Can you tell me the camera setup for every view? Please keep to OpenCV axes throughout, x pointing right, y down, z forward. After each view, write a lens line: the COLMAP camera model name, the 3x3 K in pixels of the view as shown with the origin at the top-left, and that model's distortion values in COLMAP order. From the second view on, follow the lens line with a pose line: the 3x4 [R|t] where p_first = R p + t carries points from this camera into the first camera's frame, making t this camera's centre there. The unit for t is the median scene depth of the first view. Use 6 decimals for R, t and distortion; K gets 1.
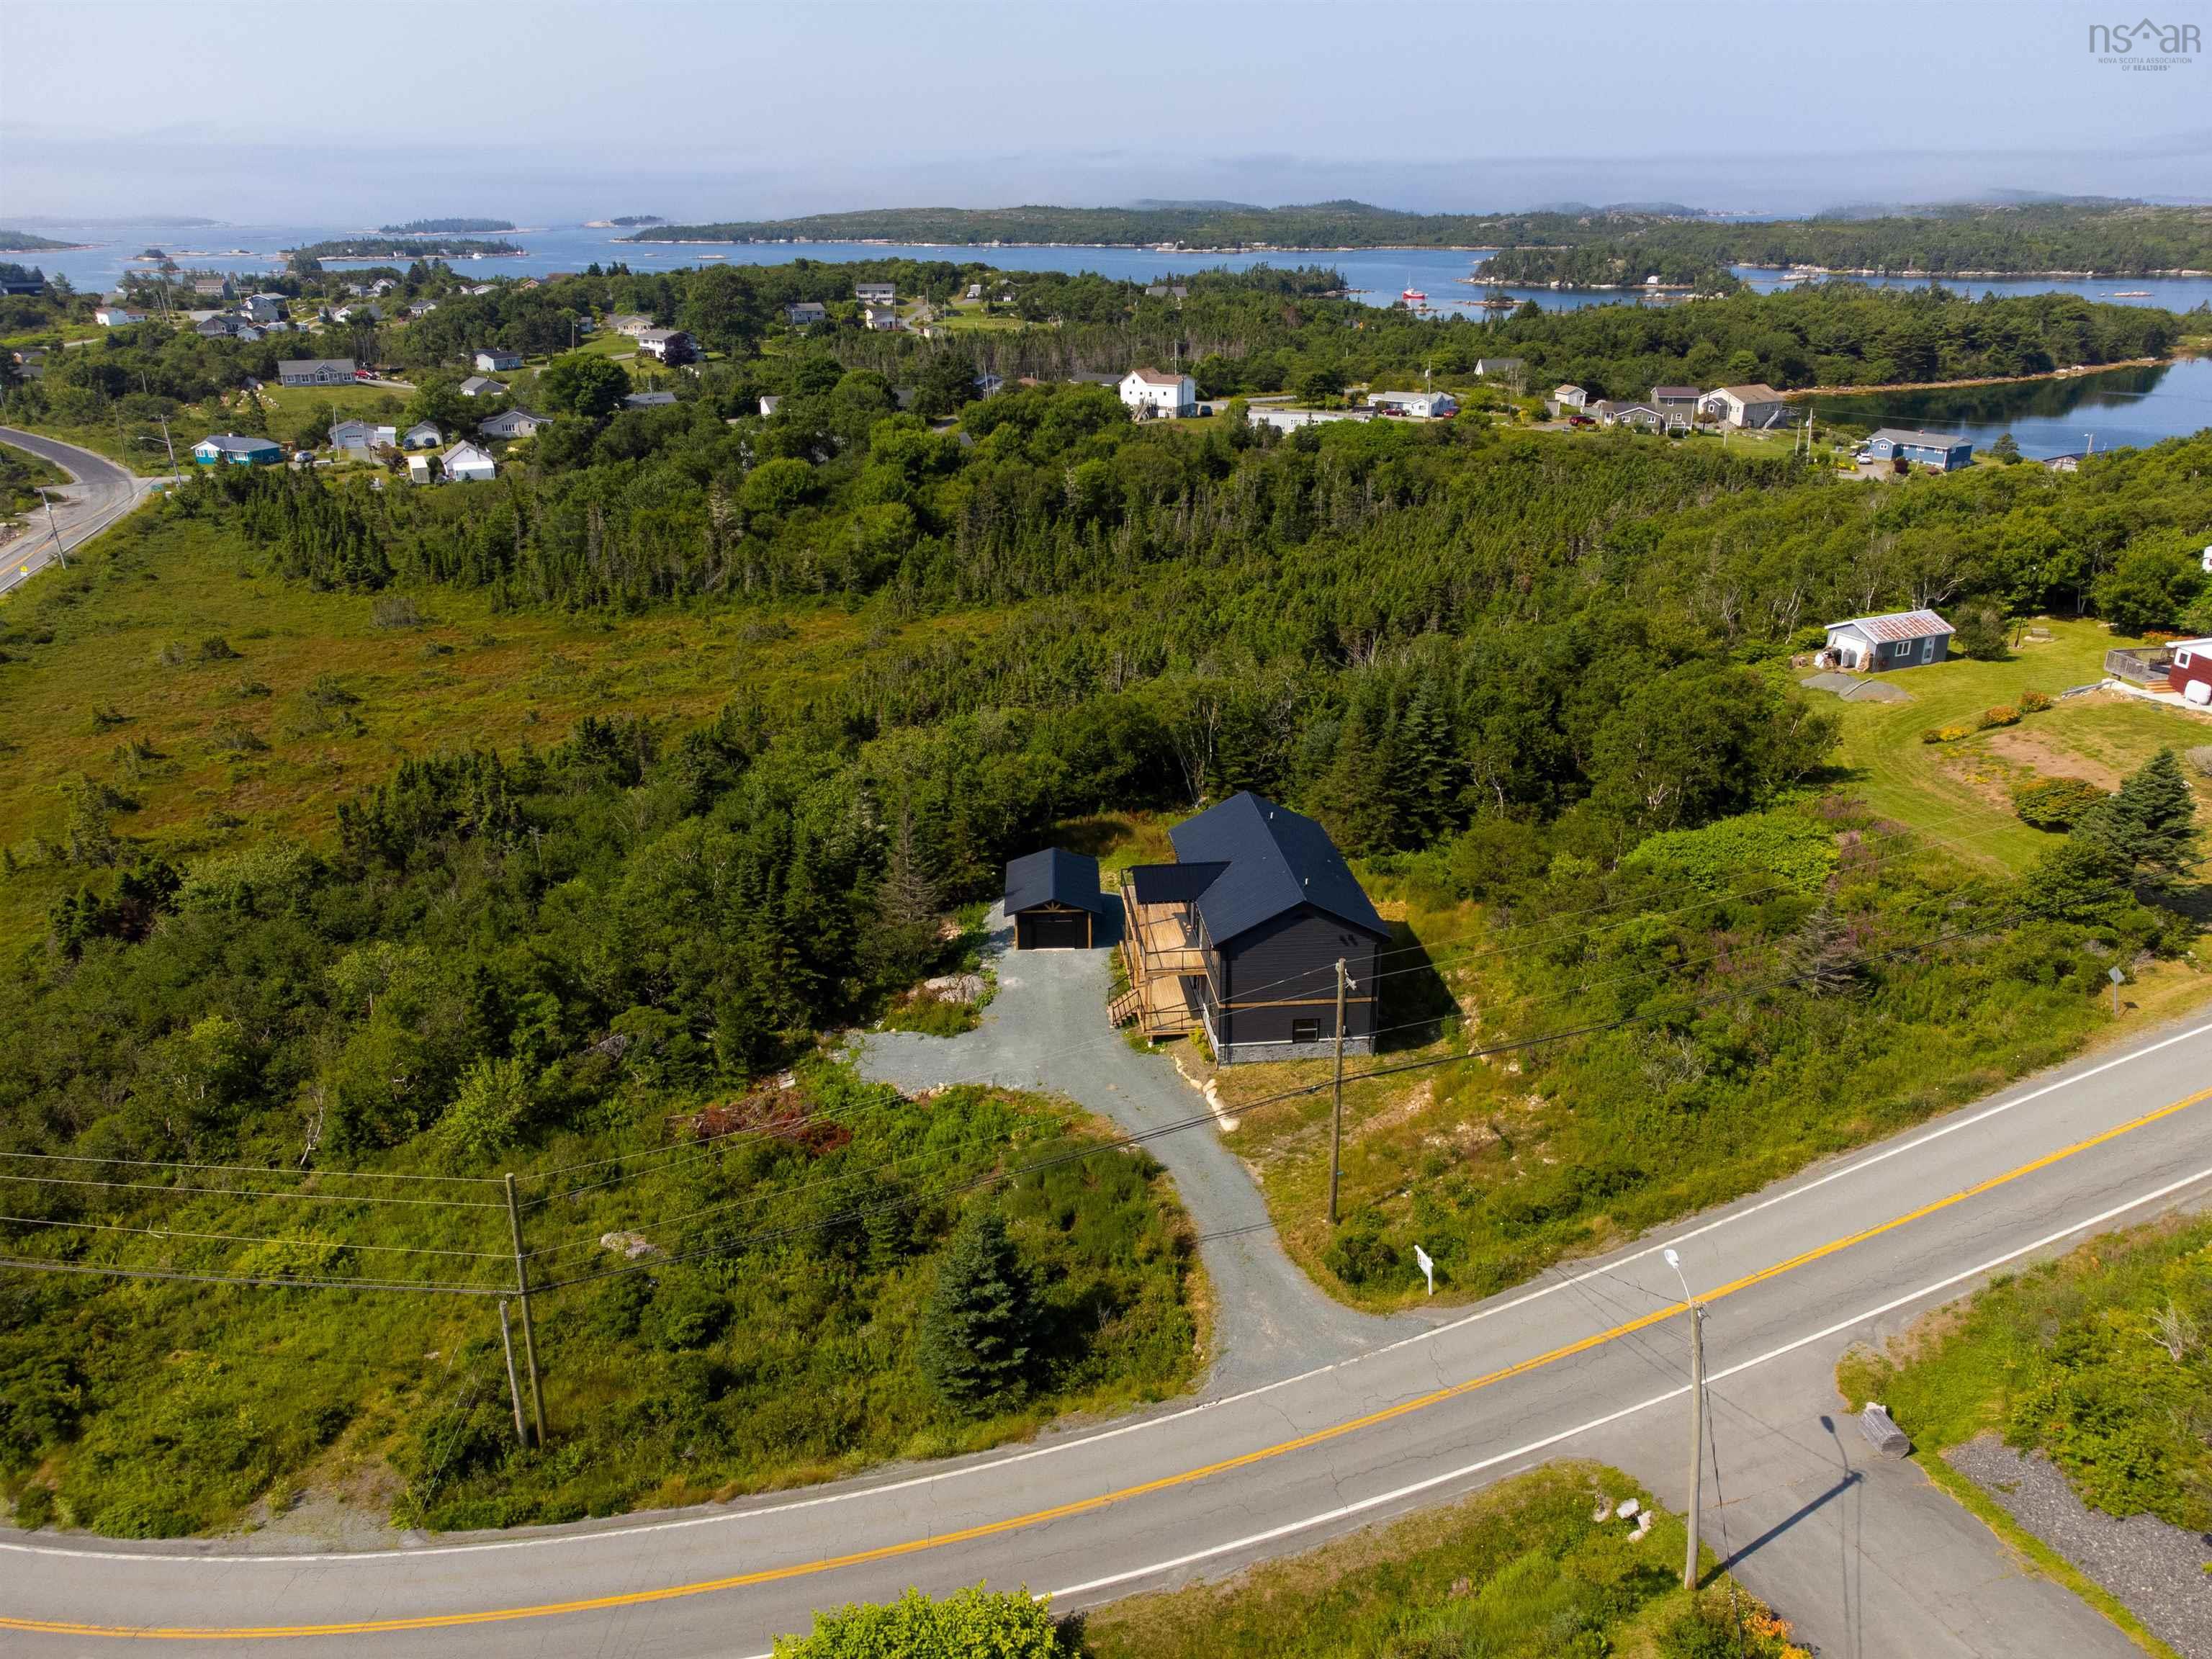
lens RADIAL K [[1641.2, 0, 1106.0], [0, 1641.2, 829.5], [0, 0, 1]] dist [0.015702, 0.002381]
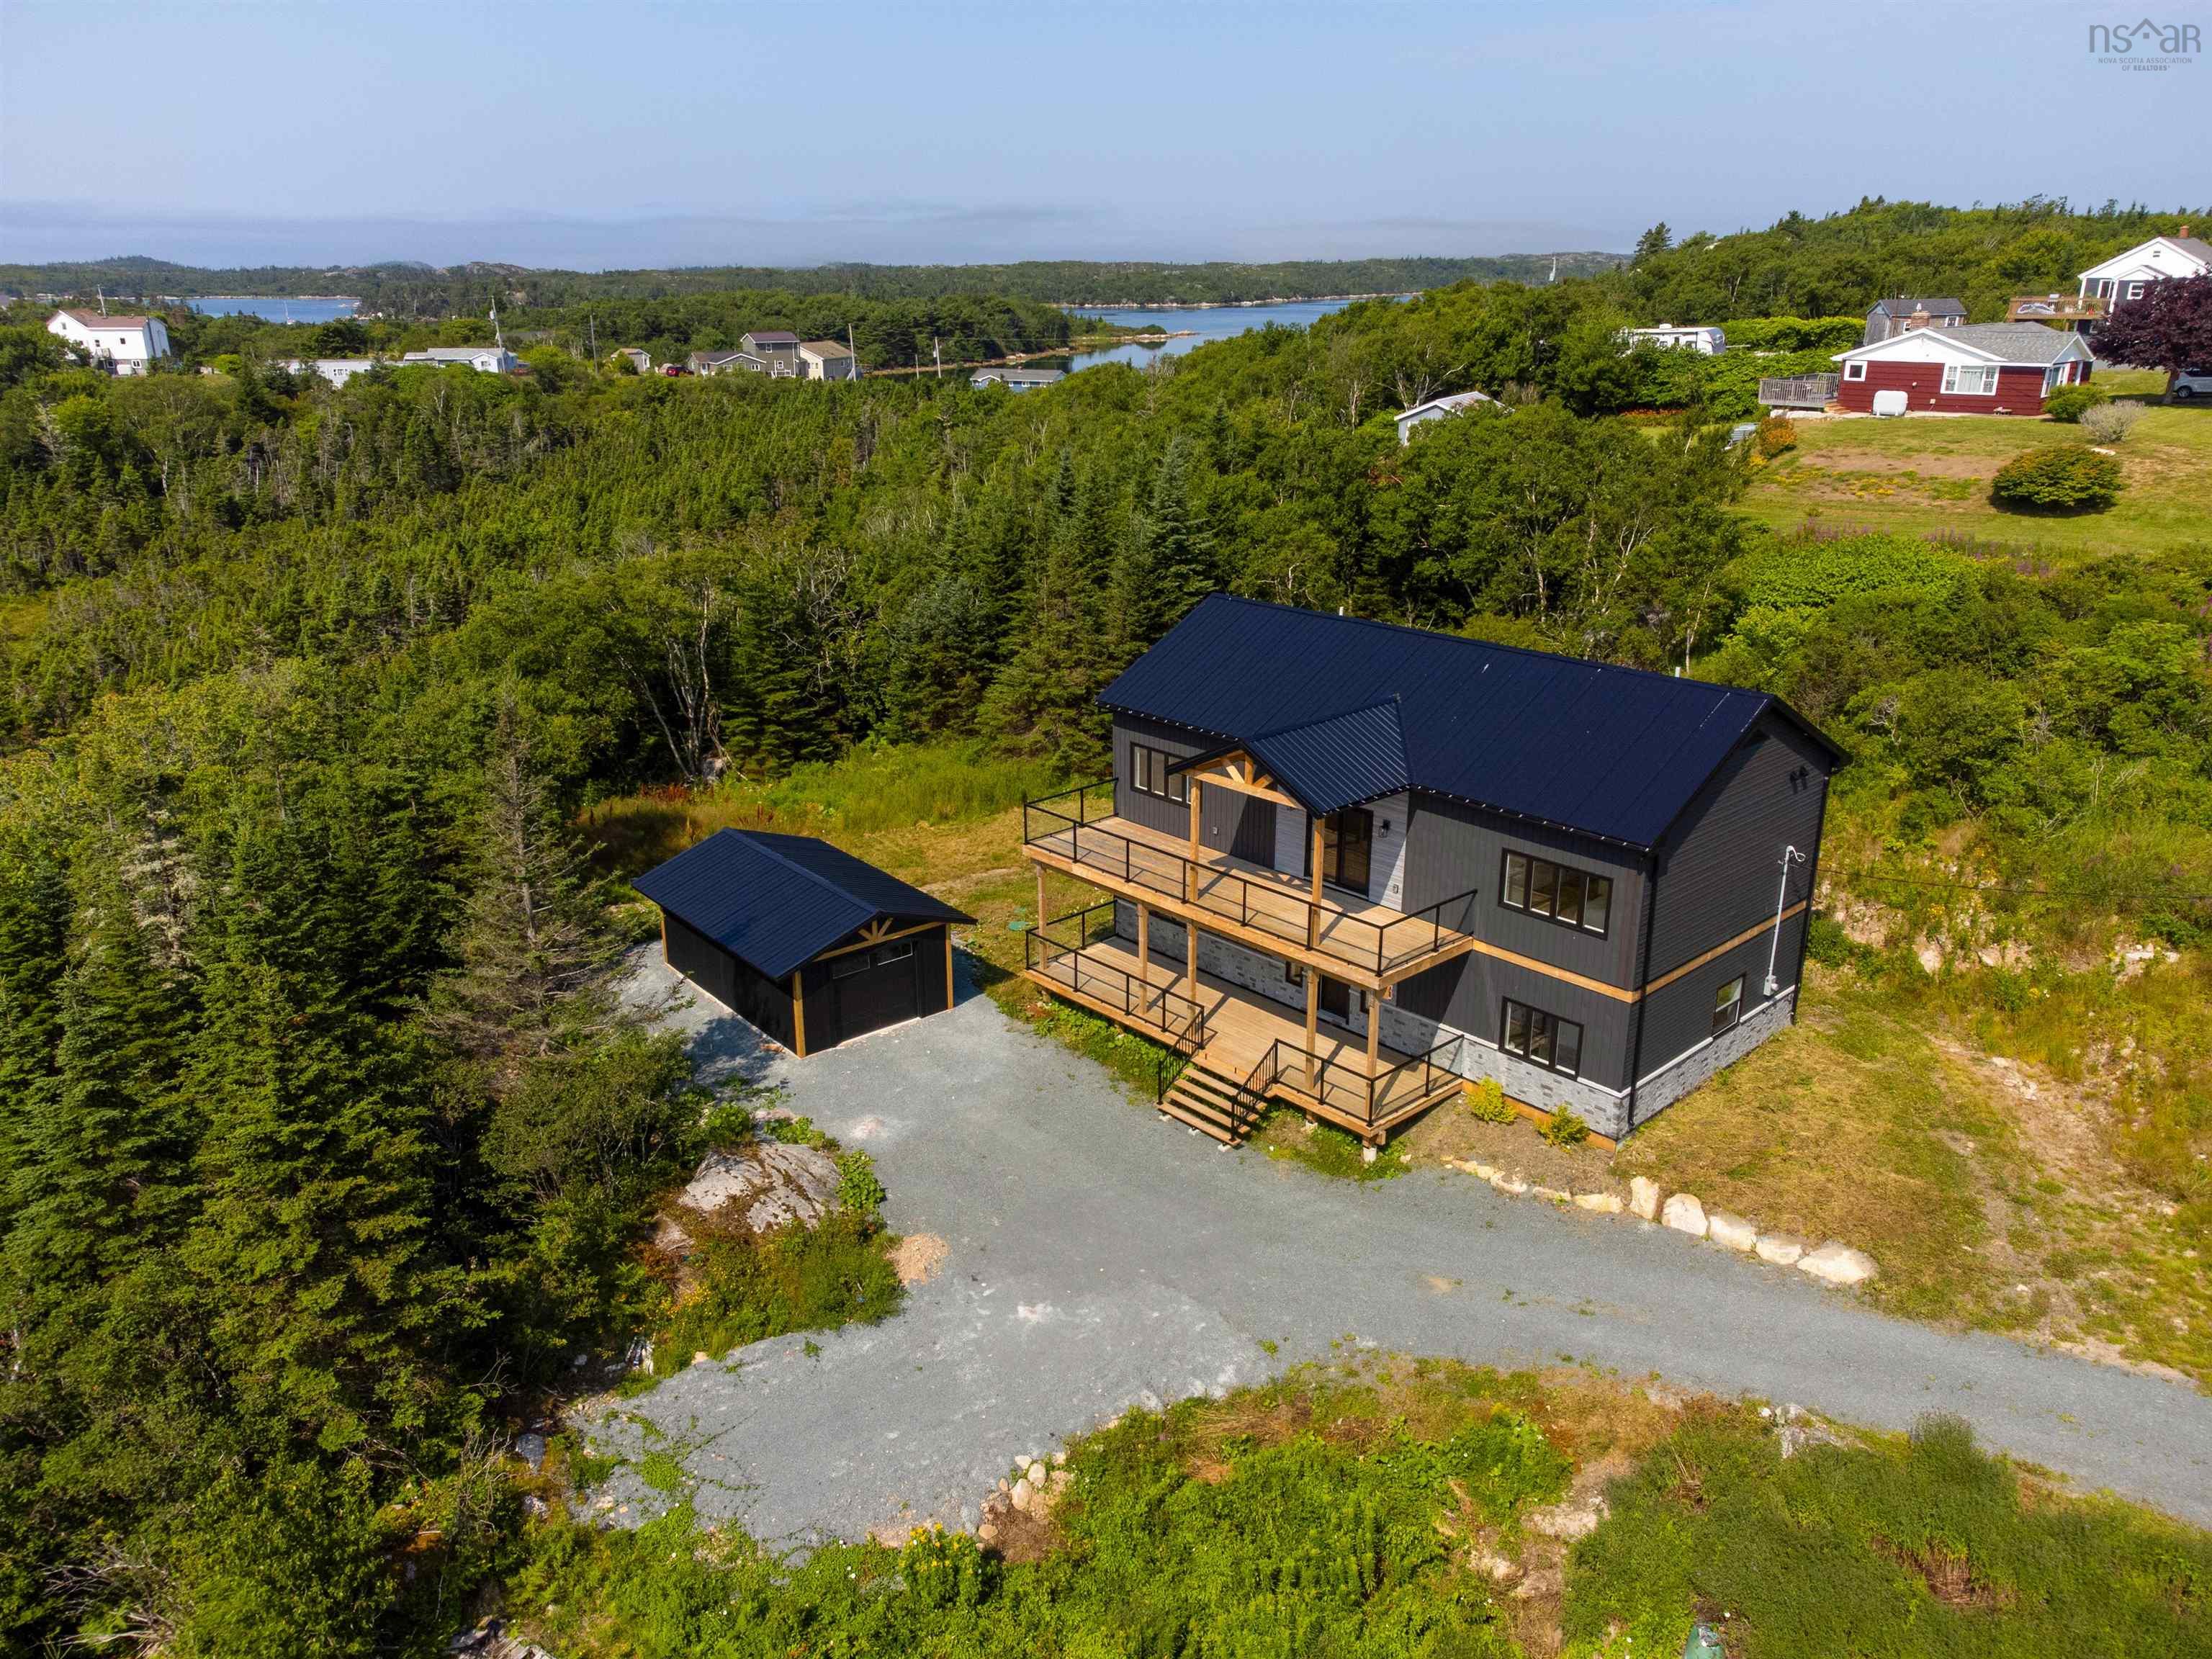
lens RADIAL K [[1641.2, 0, 1106.0], [0, 1641.2, 829.5], [0, 0, 1]] dist [0.015702, 0.002381]
pose [[0.795481, -0.193178, 0.574363, -0.071144], [0.216431, 0.975883, 0.028470, 0.007335], [-0.566010, 0.101662, 0.818106, 0.199888]]
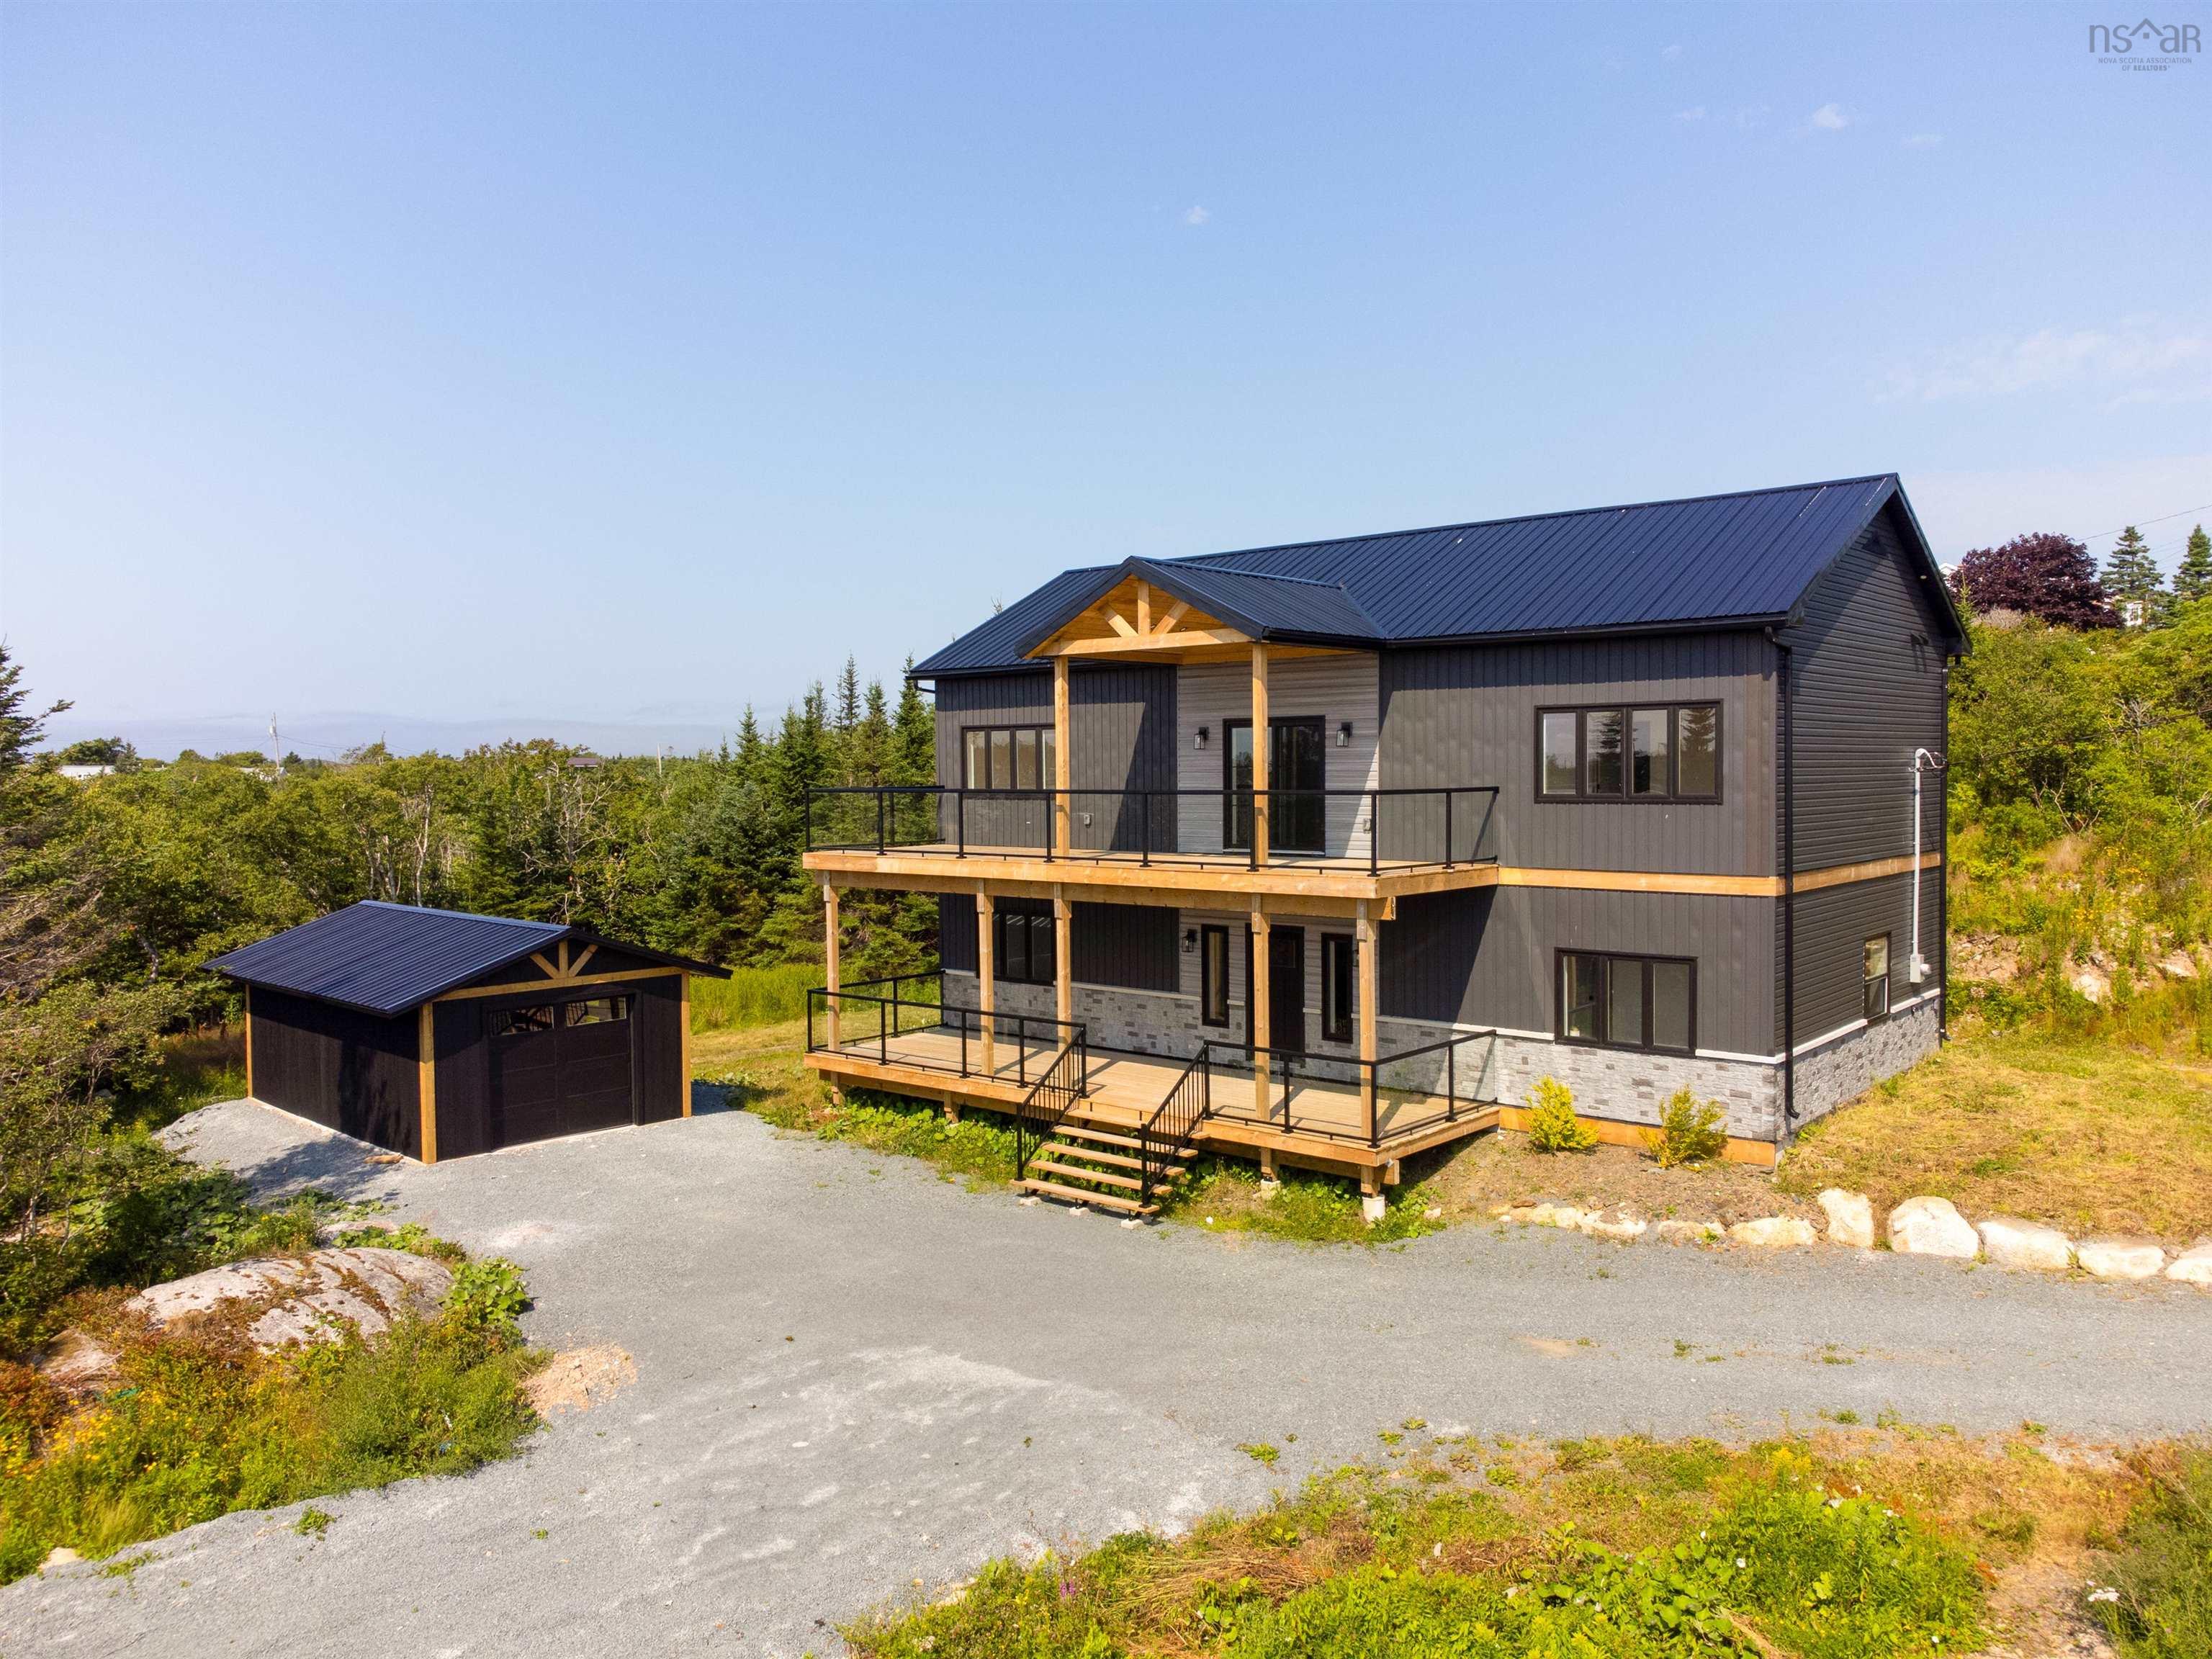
lens RADIAL K [[1641.2, 0, 1106.0], [0, 1641.2, 829.5], [0, 0, 1]] dist [0.015702, 0.002381]
pose [[0.723600, -0.026330, 0.689718, -0.049493], [0.255446, 0.938534, -0.232166, 0.035894], [-0.641211, 0.344181, 0.685849, 0.241499]]
